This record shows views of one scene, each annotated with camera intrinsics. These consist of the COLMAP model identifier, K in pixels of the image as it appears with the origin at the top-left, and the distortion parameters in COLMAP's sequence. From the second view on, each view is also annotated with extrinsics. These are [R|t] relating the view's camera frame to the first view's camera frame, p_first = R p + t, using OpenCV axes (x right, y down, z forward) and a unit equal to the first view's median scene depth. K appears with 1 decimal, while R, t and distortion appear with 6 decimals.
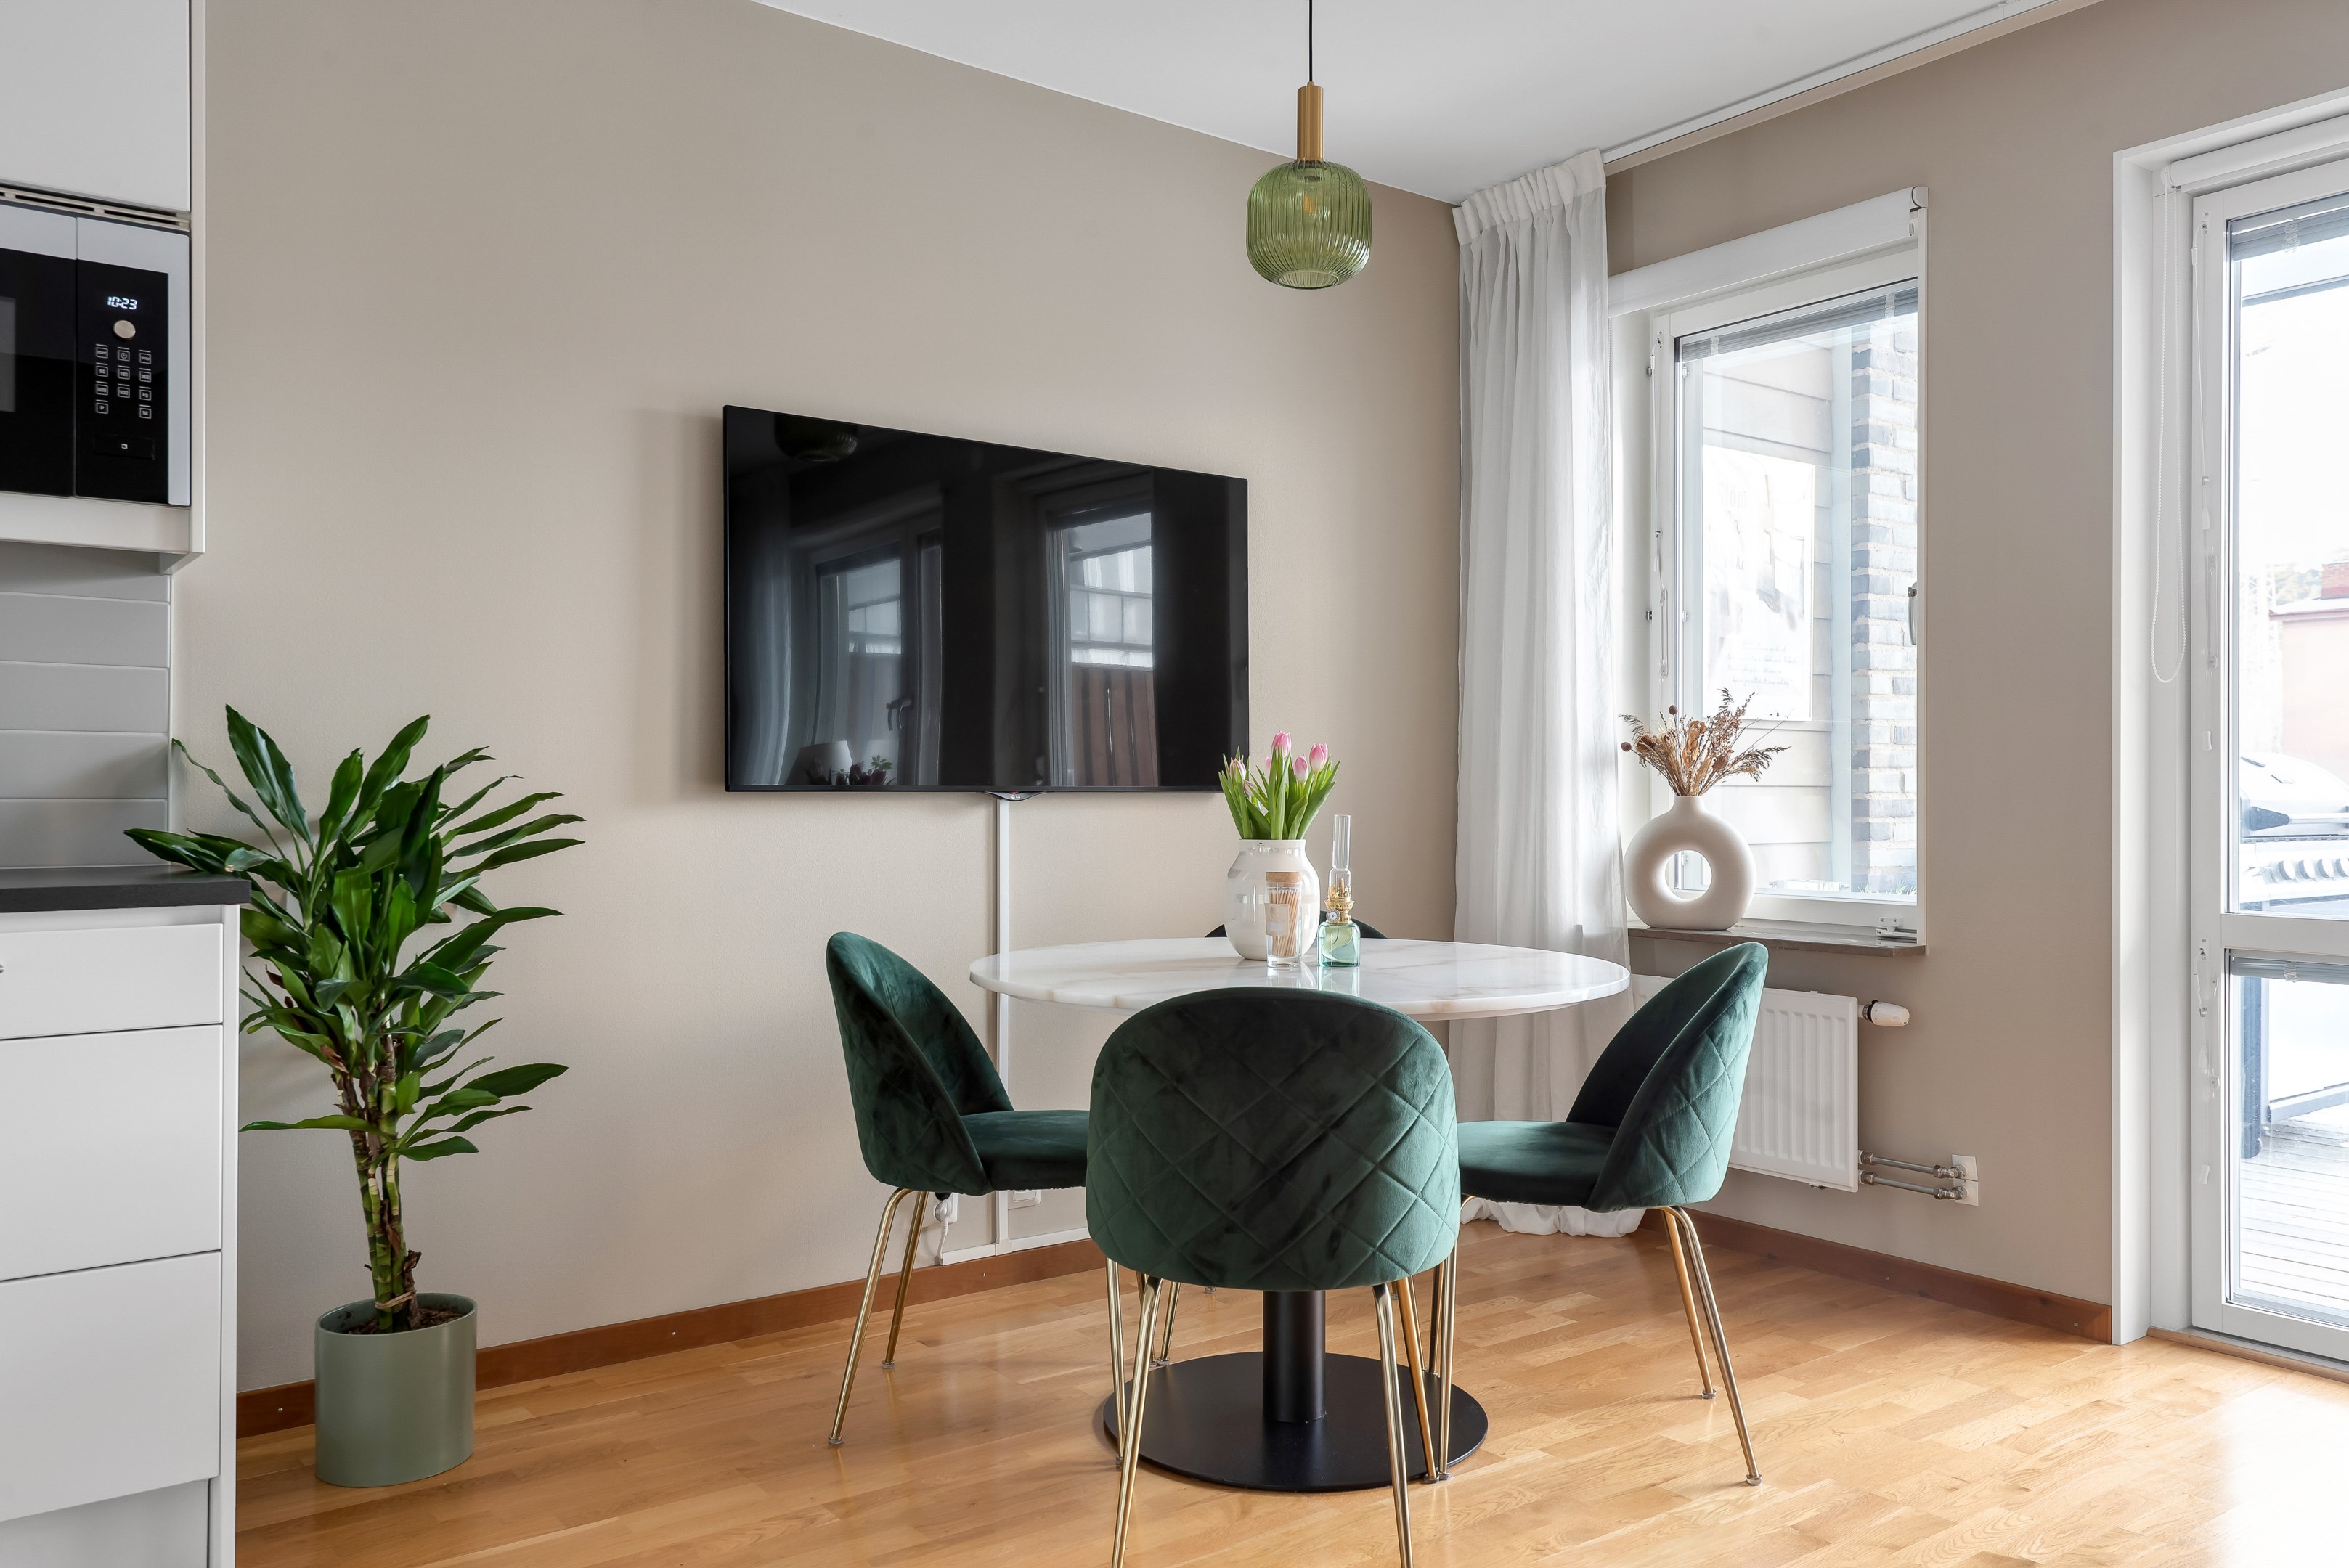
lens RADIAL K [[1743.2, 0, 1151.4], [0, 1743.2, 790.2], [0, 0, 1]] dist [0.035370, -0.016298]
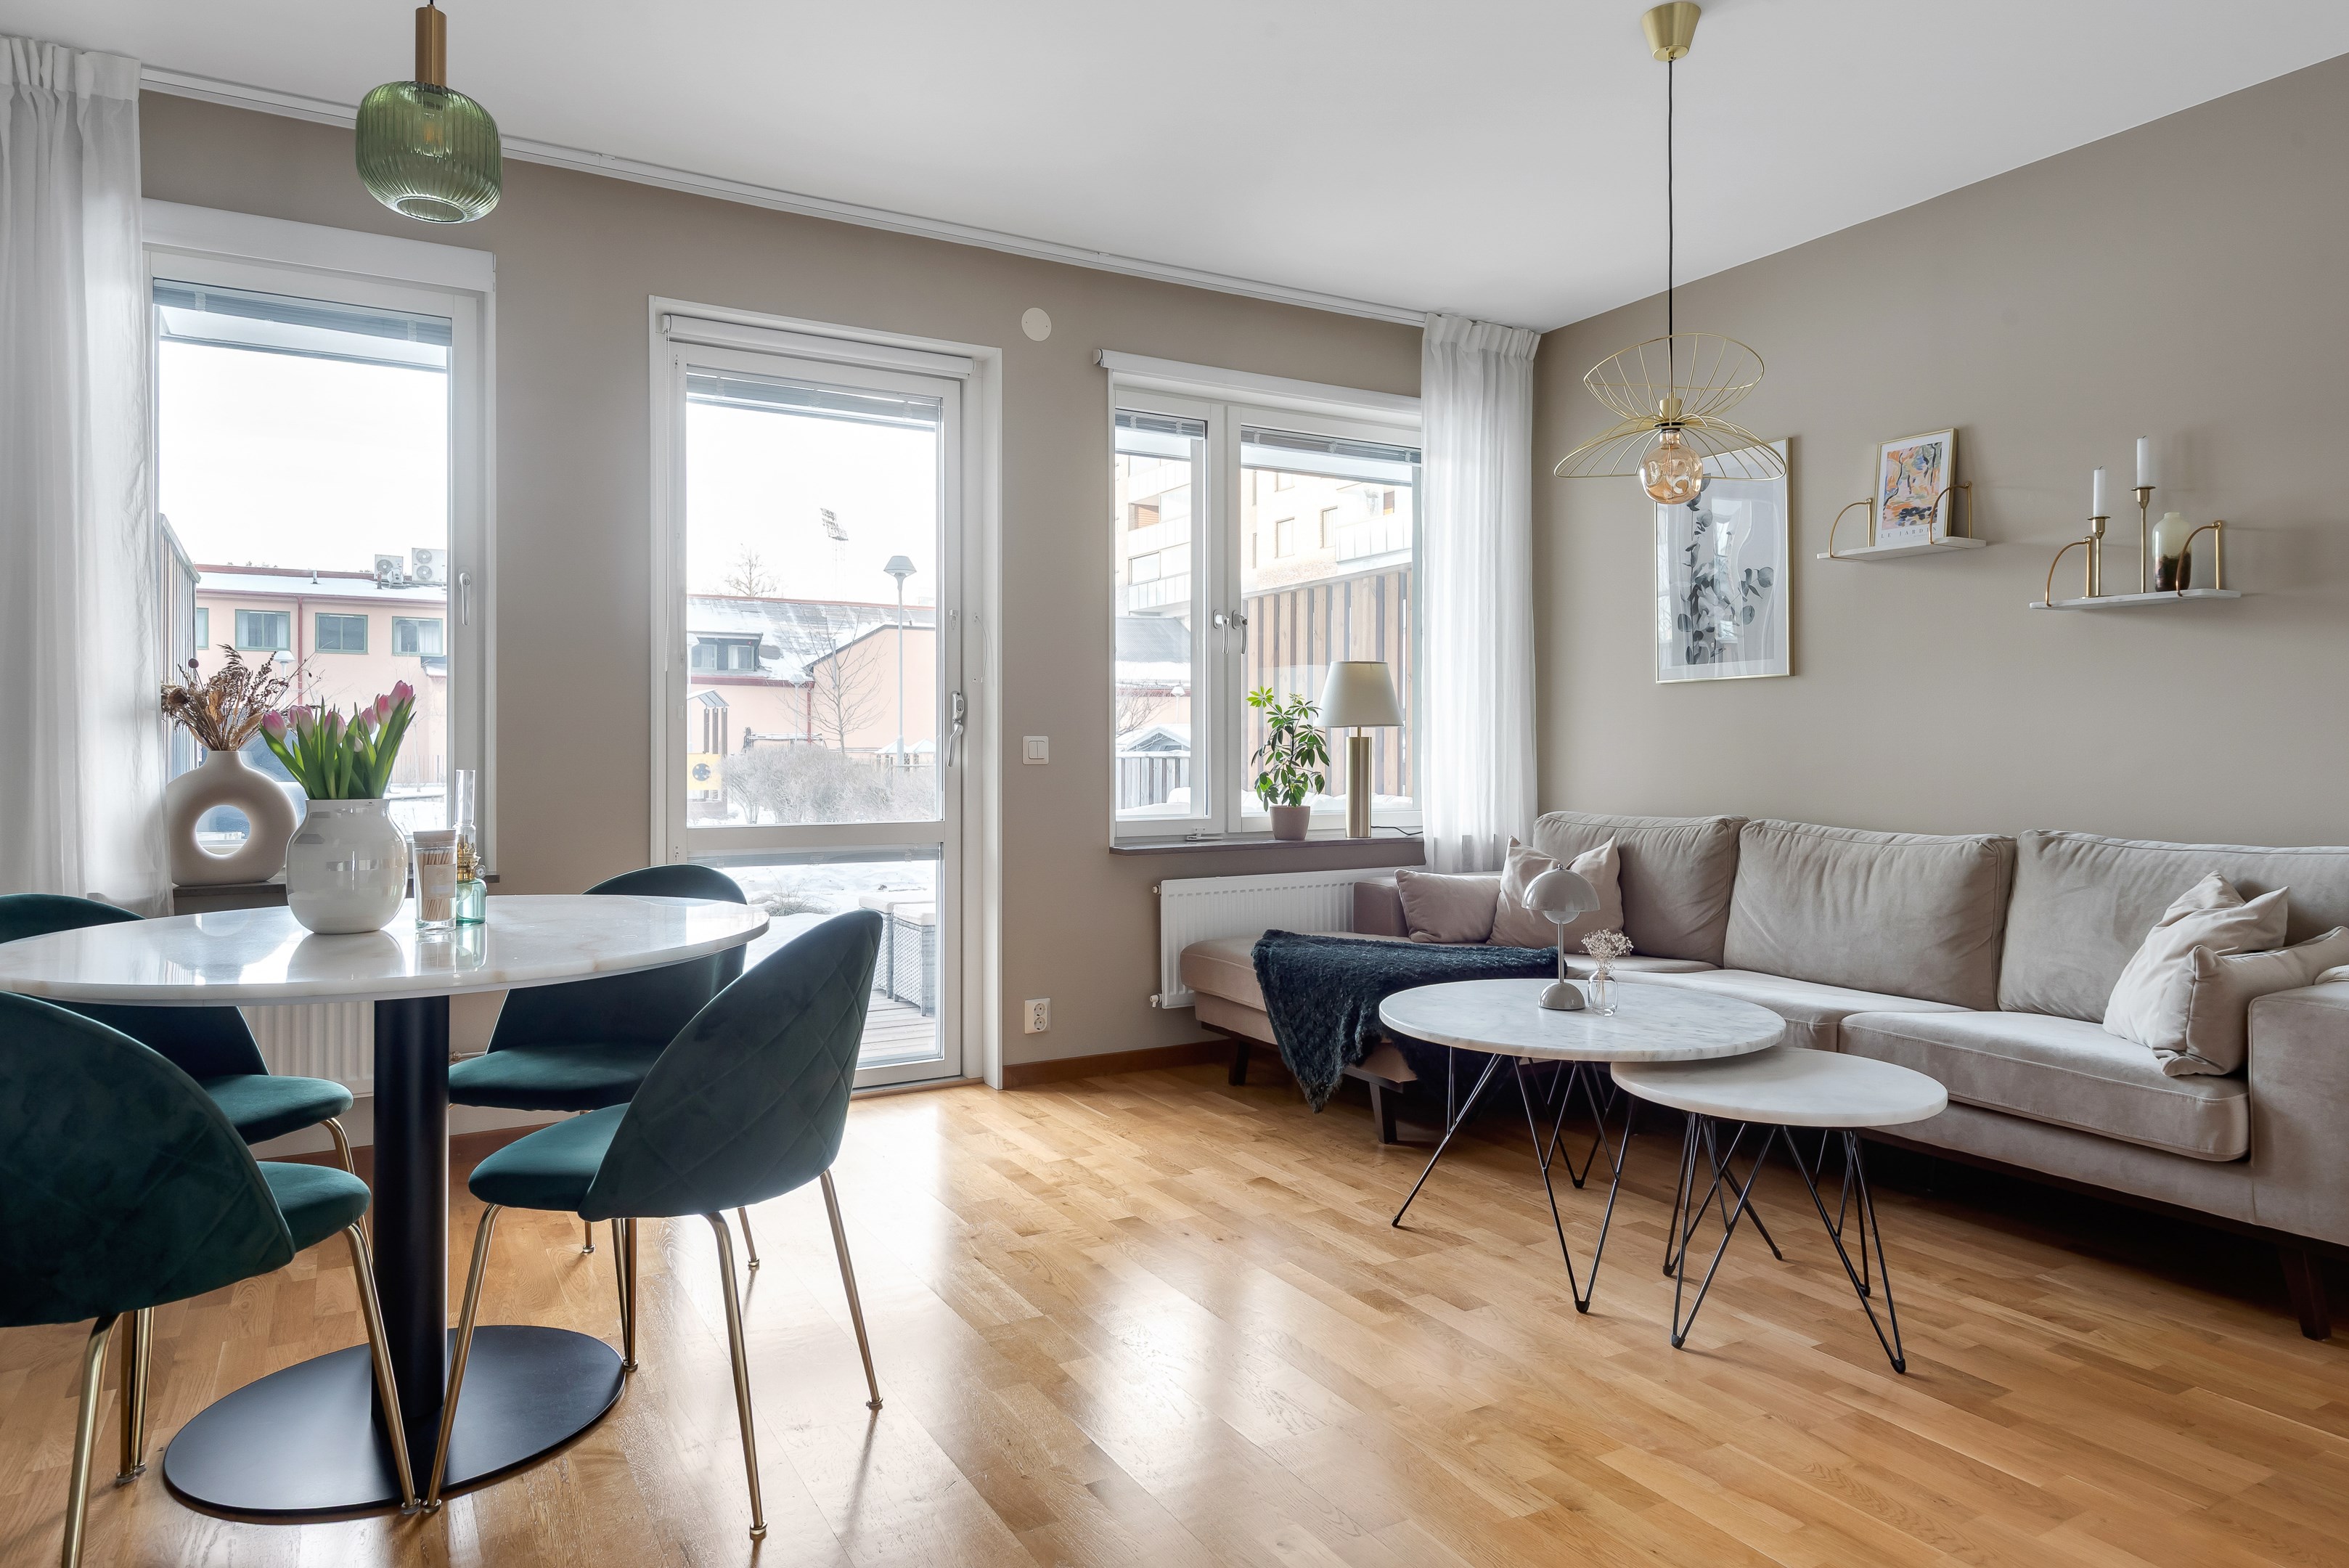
lens RADIAL K [[1466.0, 0, 1225.0], [0, 1466.0, 737.0], [0, 0, 1]] dist [0.024786, -0.015881]
pose [[0.096394, 0.007558, 0.995315, -0.662013], [0.001141, 0.999970, -0.007704, 0.003025], [-0.995343, 0.001879, 0.096383, 0.487926]]
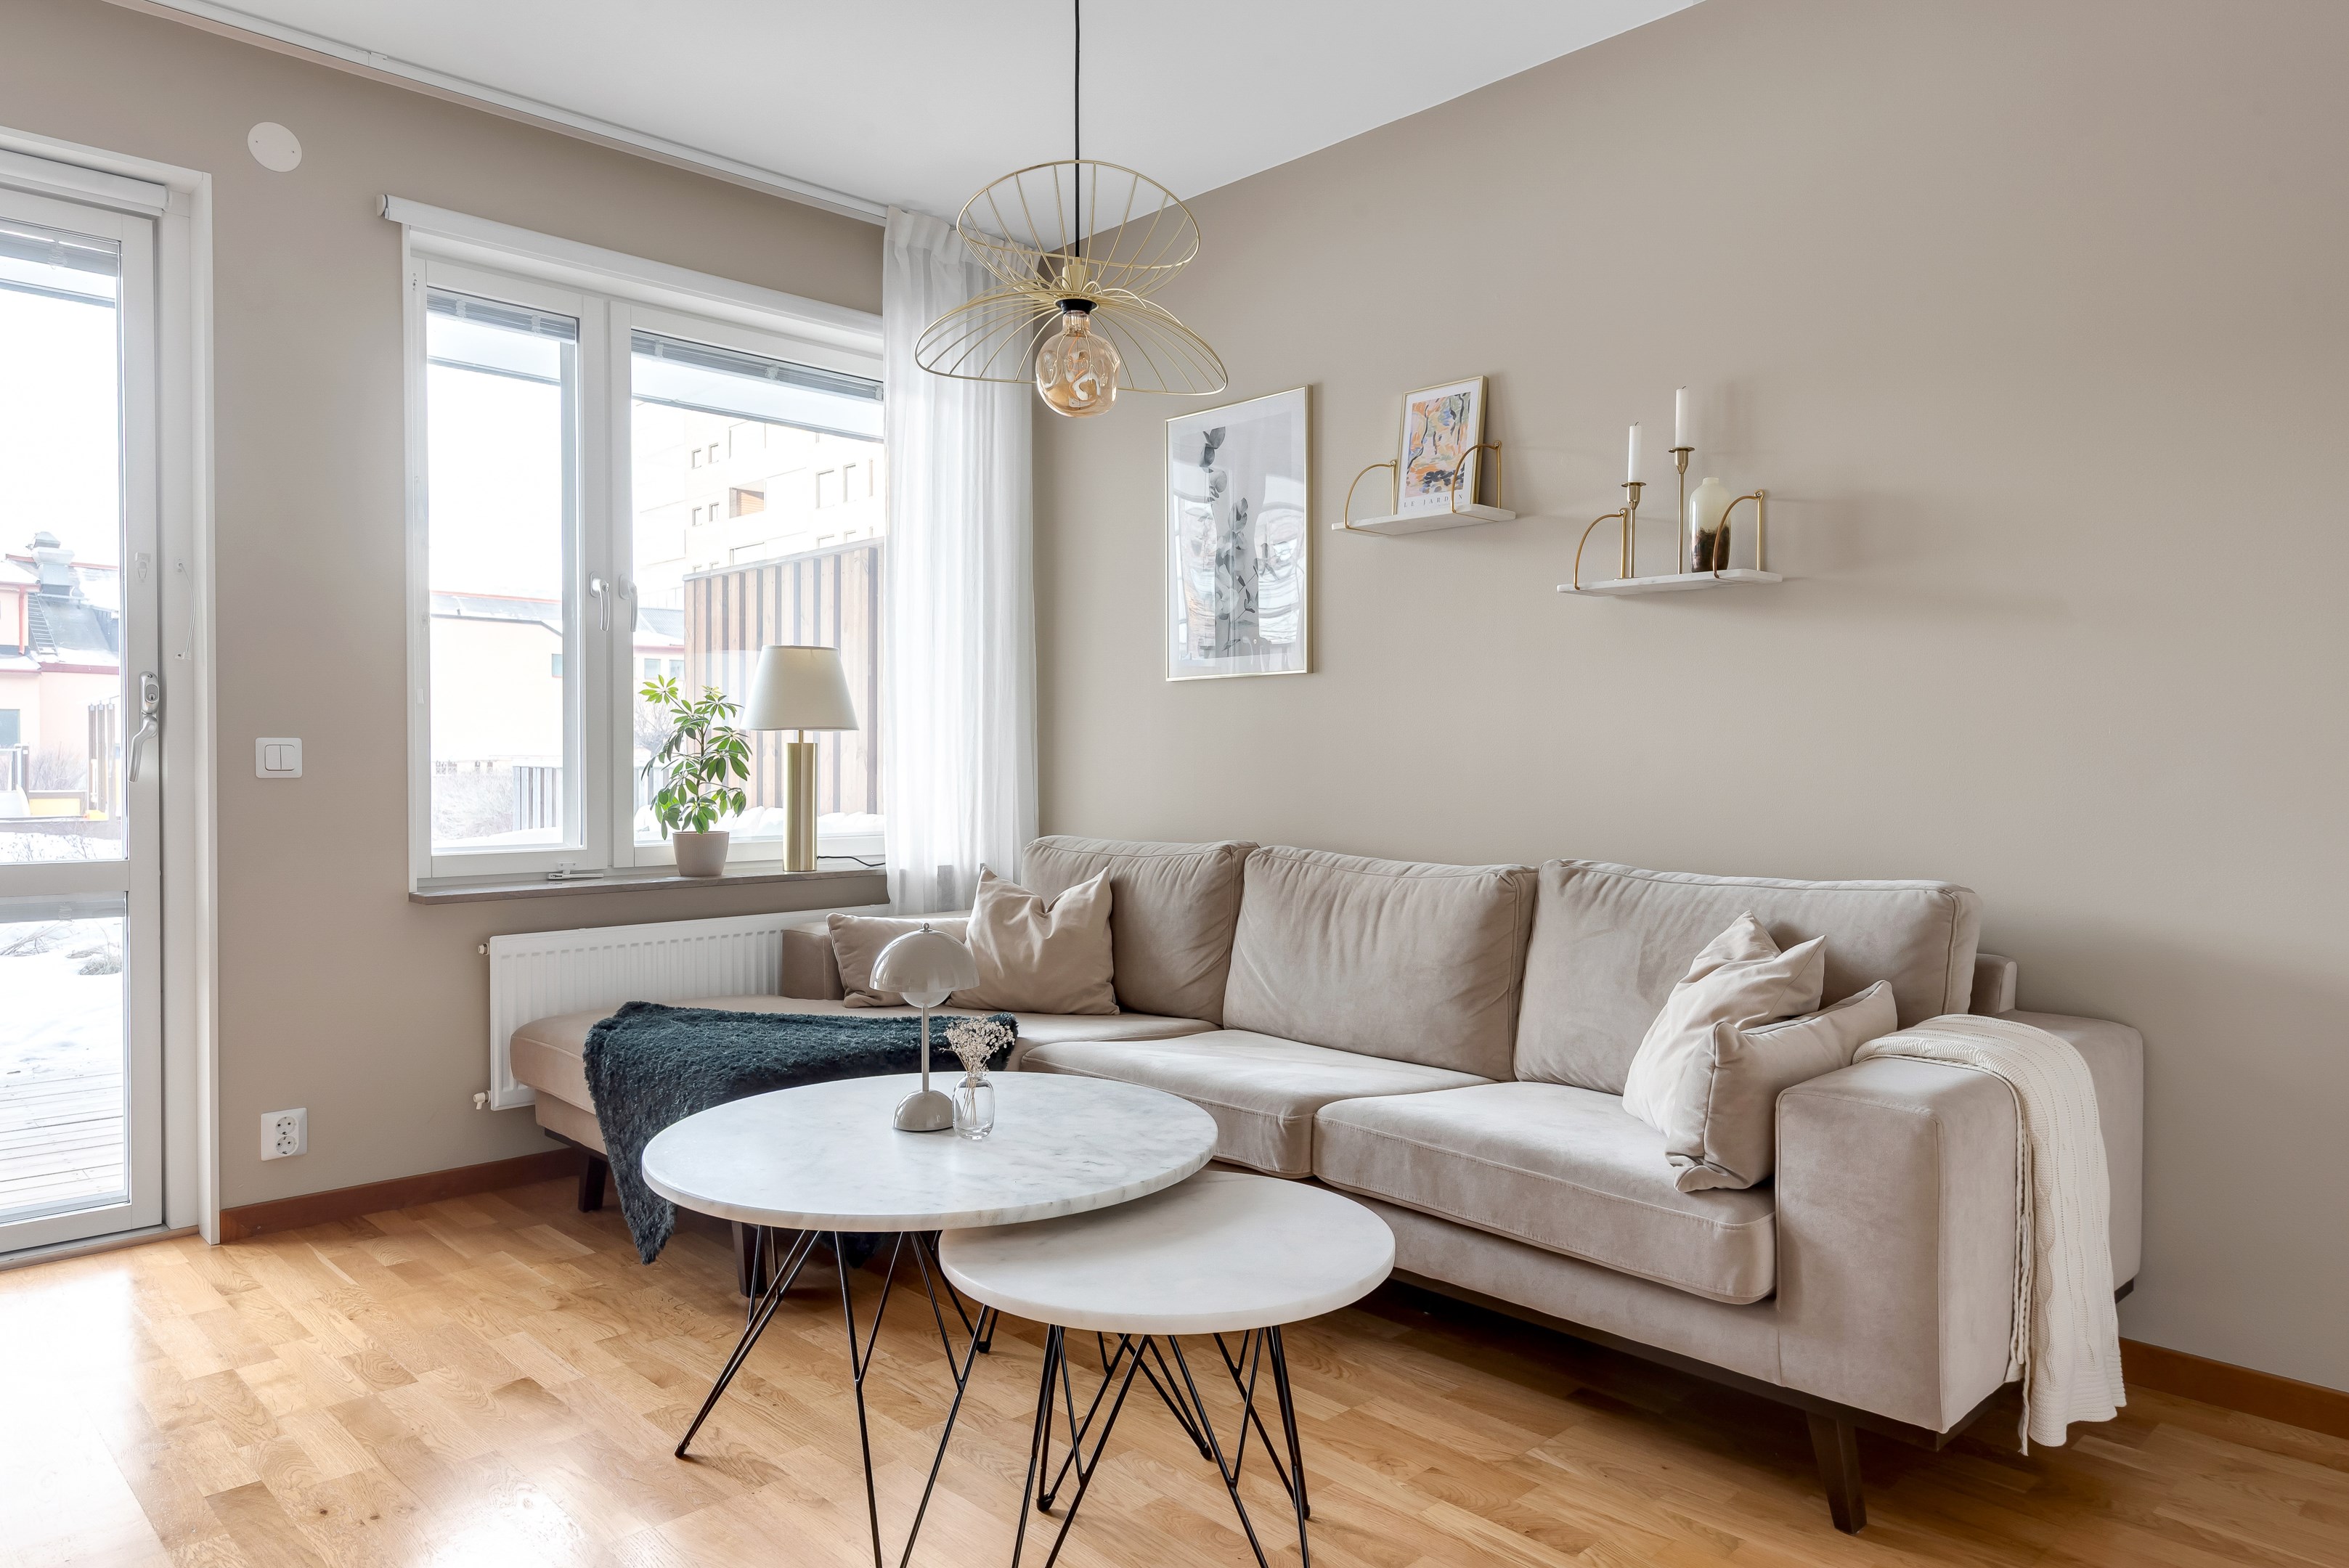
lens RADIAL K [[1506.4, 0, 1210.3], [0, 1506.4, 782.1], [0, 0, 1]] dist [0.041853, -0.012490]
pose [[-0.136393, -0.016126, 0.990524, -0.360634], [-0.003020, 0.999870, 0.015862, 0.002514], [-0.990650, -0.000828, -0.136424, 0.308539]]
